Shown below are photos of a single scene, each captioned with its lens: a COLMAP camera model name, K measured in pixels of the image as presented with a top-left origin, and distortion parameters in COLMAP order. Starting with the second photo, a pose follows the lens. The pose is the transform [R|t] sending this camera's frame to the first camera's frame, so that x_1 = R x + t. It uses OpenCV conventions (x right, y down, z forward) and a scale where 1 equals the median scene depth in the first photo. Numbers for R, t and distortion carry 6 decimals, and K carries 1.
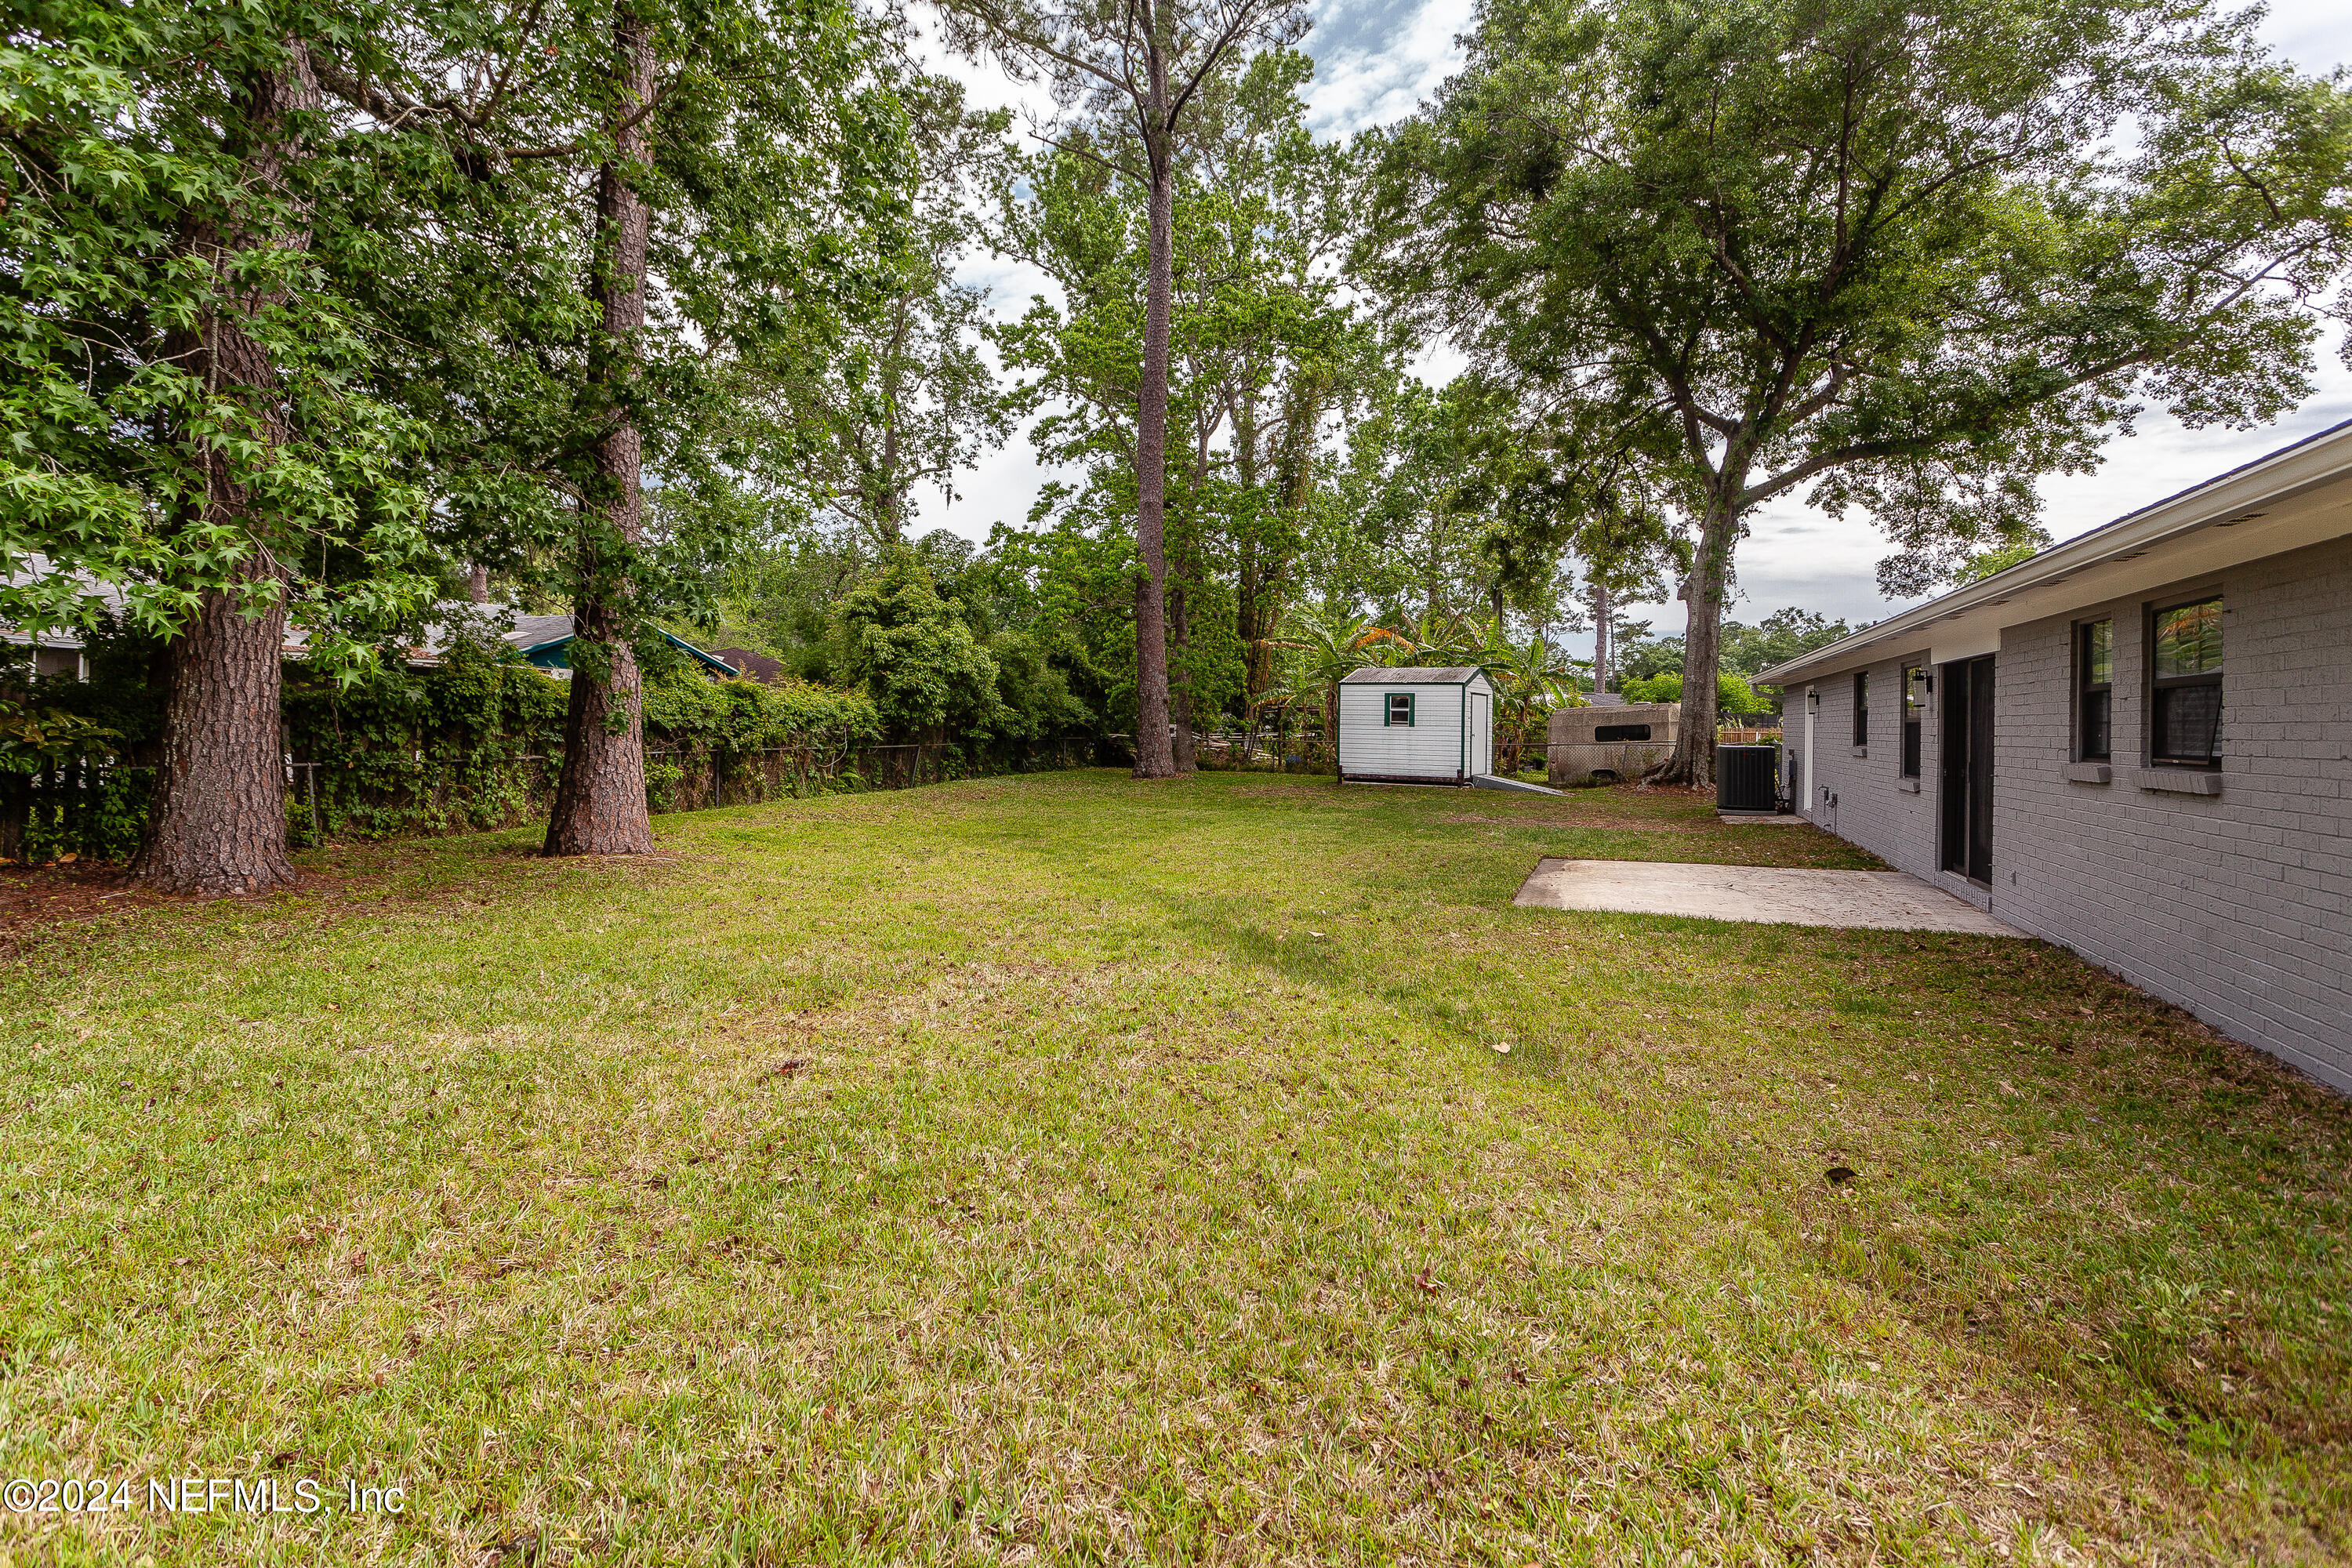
lens RADIAL K [[1147.9, 0, 1161.6], [0, 1147.9, 722.9], [0, 0, 1]] dist [0.001342, -0.000054]
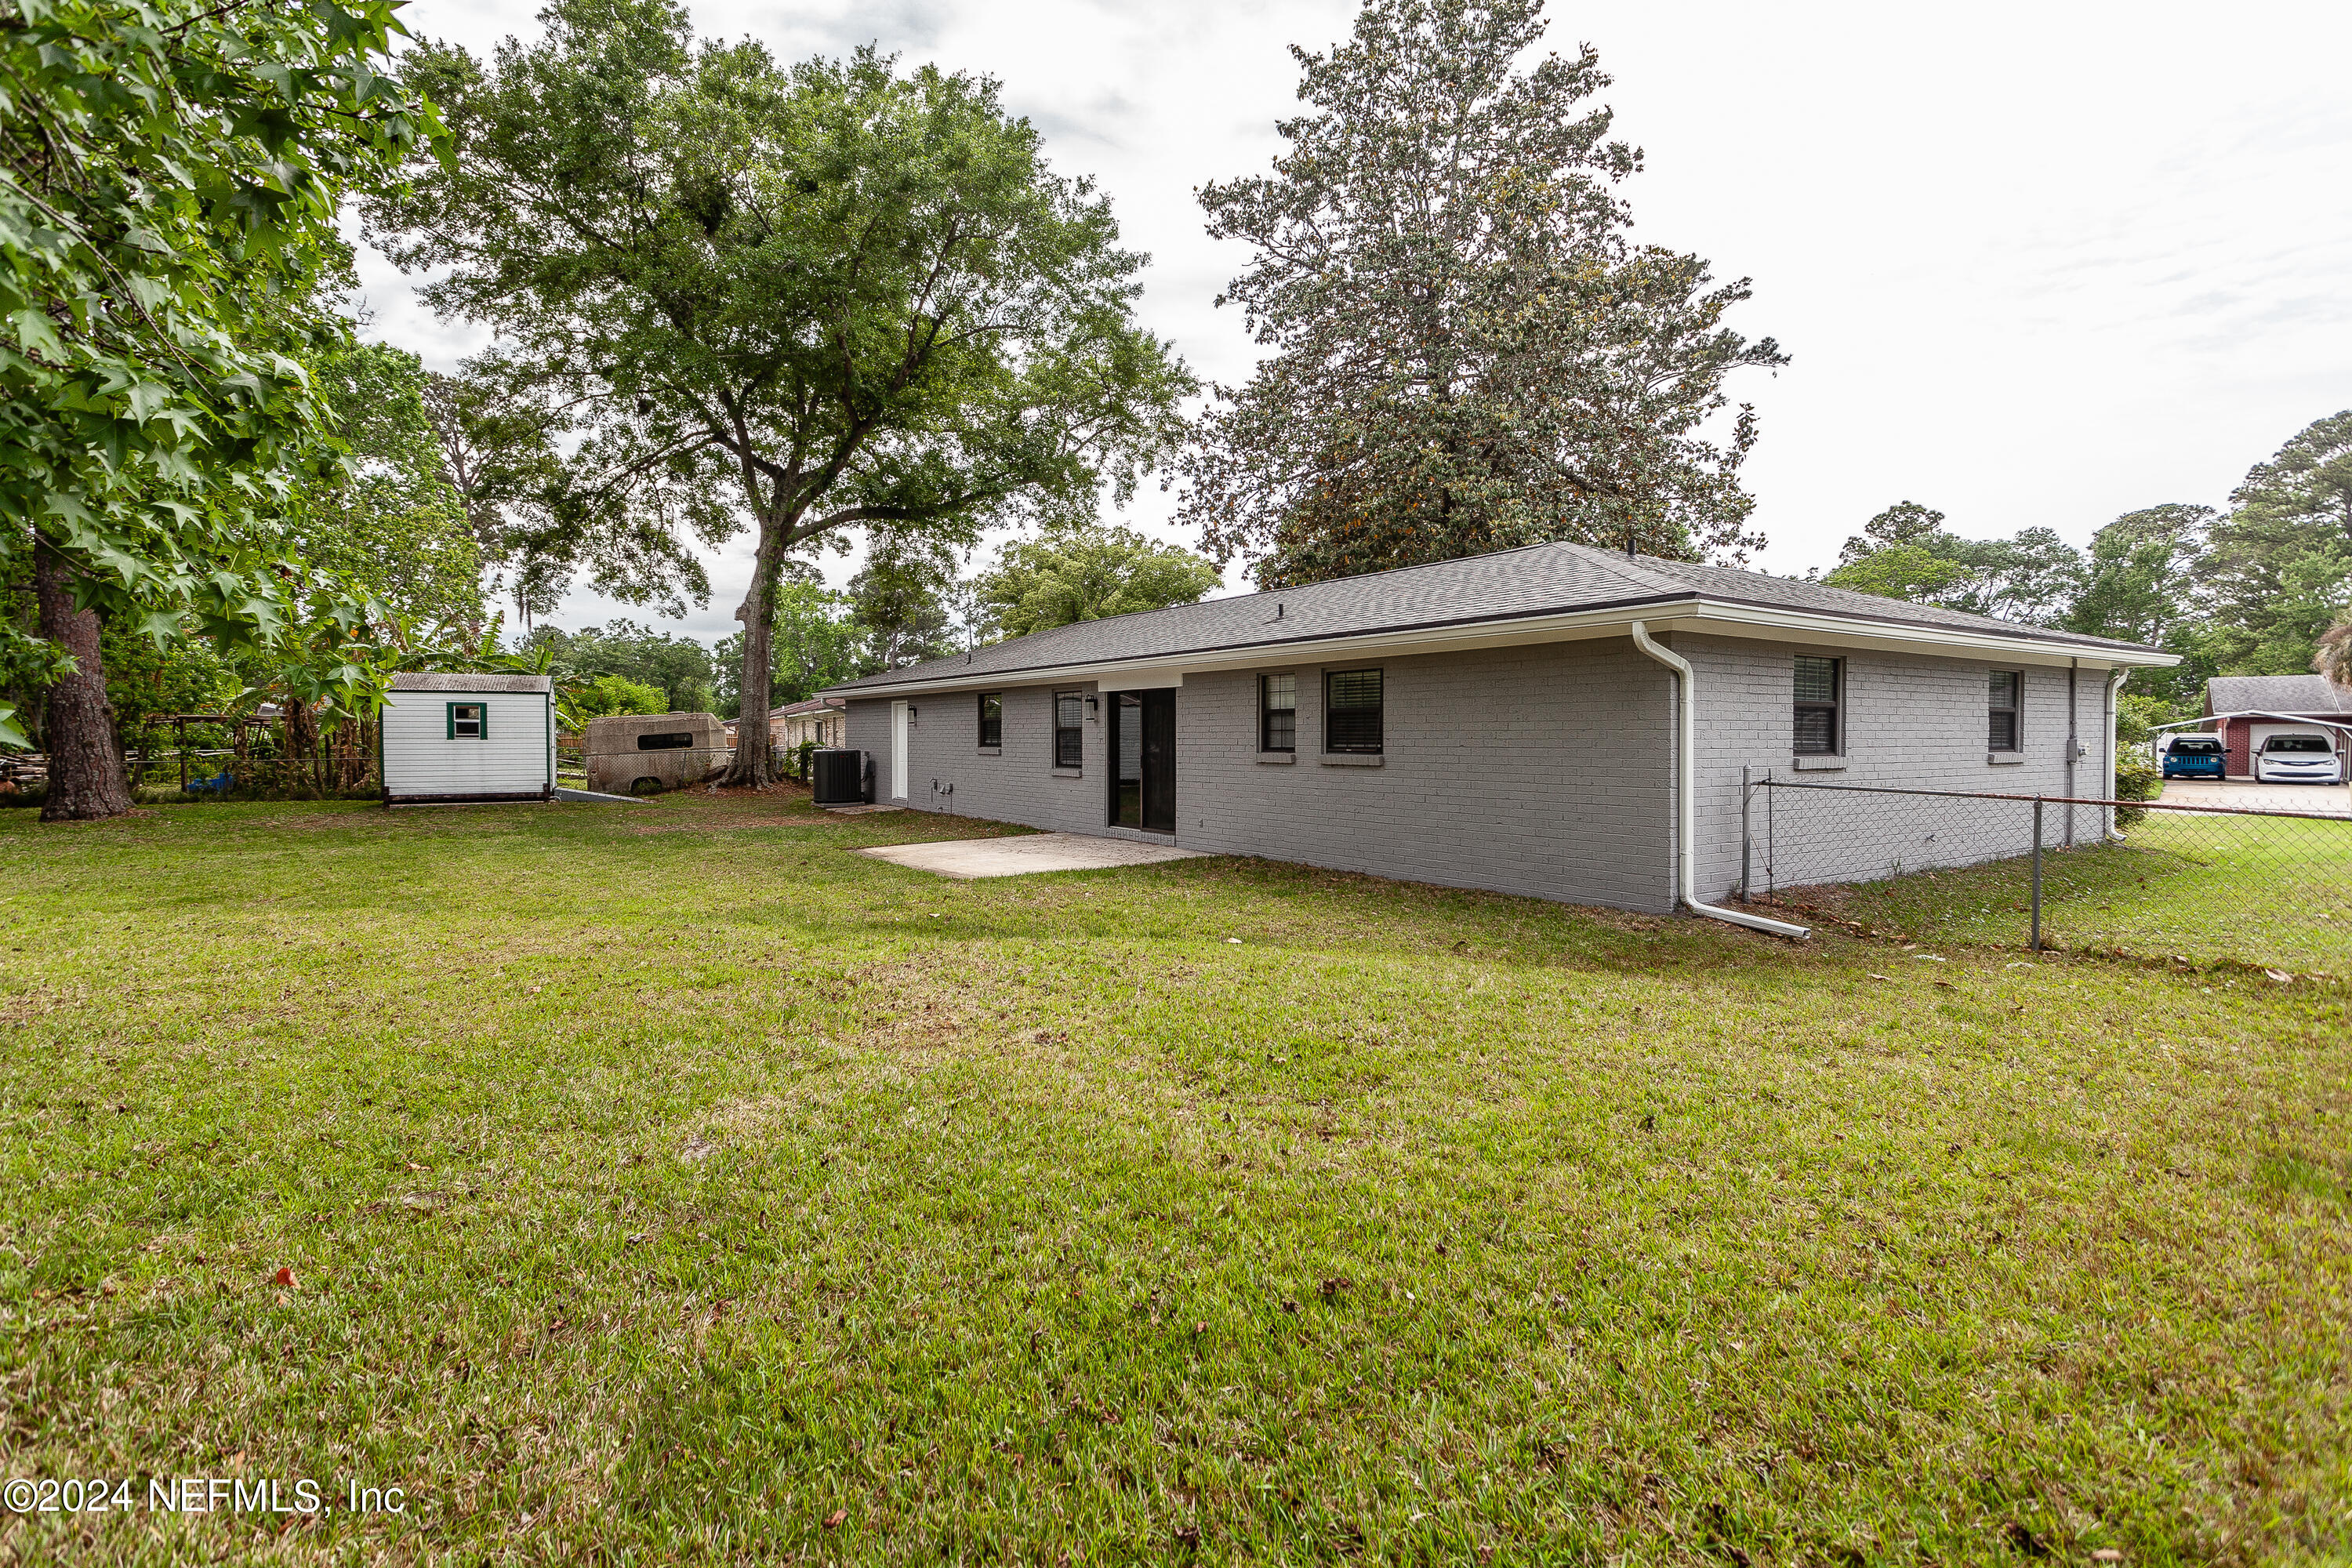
lens RADIAL K [[1147.9, 0, 1161.6], [0, 1147.9, 722.9], [0, 0, 1]] dist [0.001342, -0.000054]
pose [[0.551261, -0.008447, 0.834290, -0.252167], [0.011806, 0.999928, 0.002323, -0.005656], [-0.834249, 0.008569, 0.551321, 0.044665]]
